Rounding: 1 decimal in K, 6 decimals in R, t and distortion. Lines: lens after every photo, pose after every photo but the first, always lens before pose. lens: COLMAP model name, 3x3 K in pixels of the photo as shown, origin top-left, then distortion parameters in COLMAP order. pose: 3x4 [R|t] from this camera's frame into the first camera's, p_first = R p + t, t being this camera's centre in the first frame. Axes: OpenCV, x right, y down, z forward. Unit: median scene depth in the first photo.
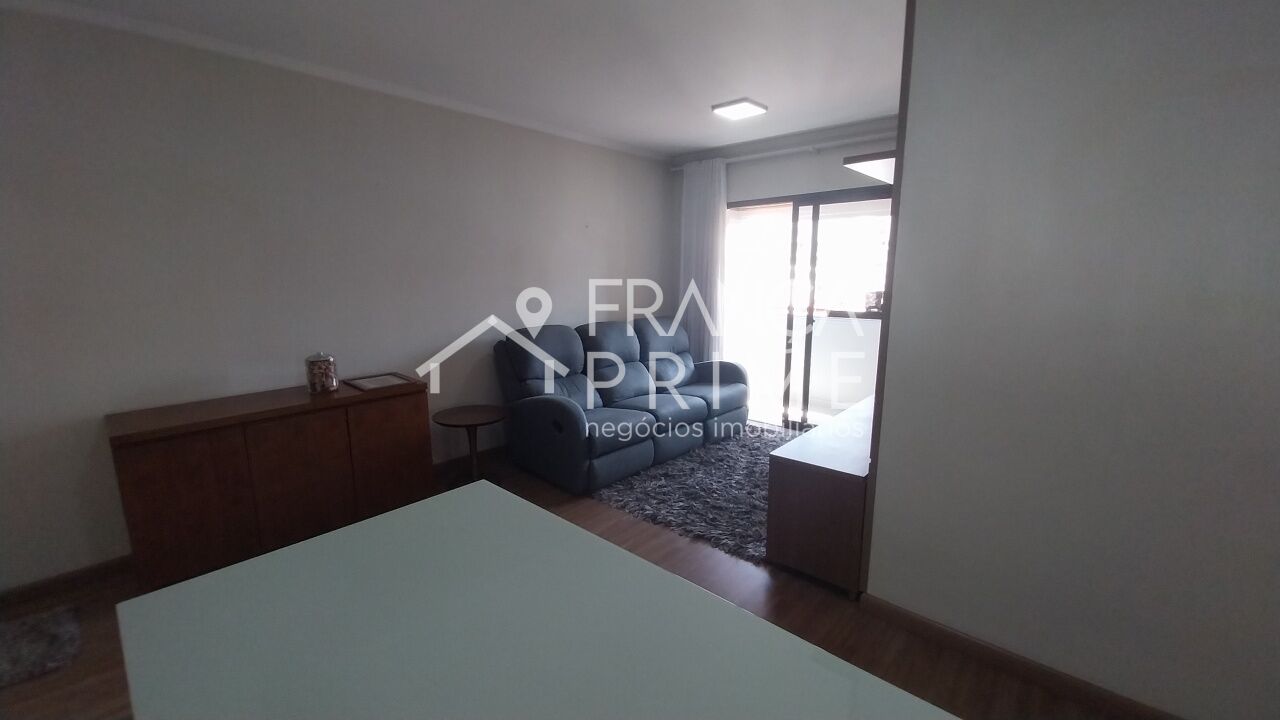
lens RADIAL K [[507.6, 0, 628.9], [0, 507.6, 356.7], [0, 0, 1]] dist [0.026083, -0.019729]
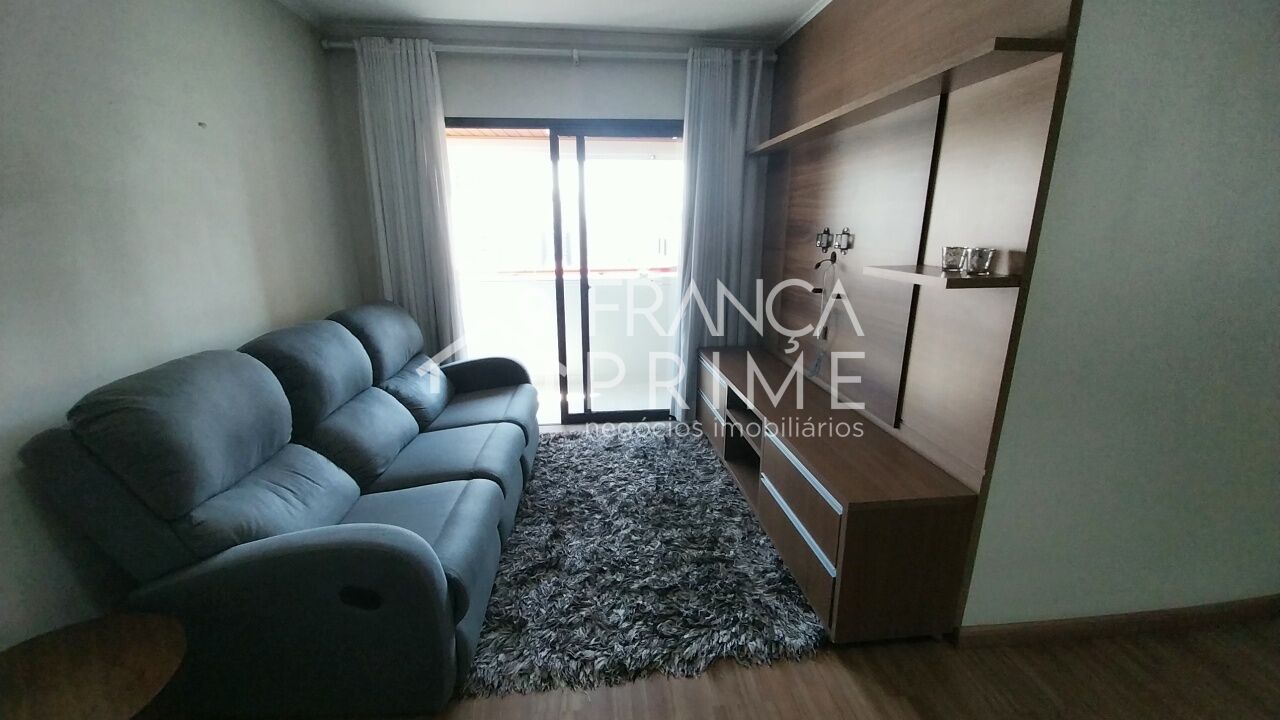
lens RADIAL K [[507.6, 0, 628.9], [0, 507.6, 356.7], [0, 0, 1]] dist [0.026083, -0.019729]
pose [[0.673185, -0.184524, 0.716082, -0.223539], [0.122983, 0.982817, 0.137642, -0.077671], [-0.729176, -0.004593, 0.684311, 0.477018]]
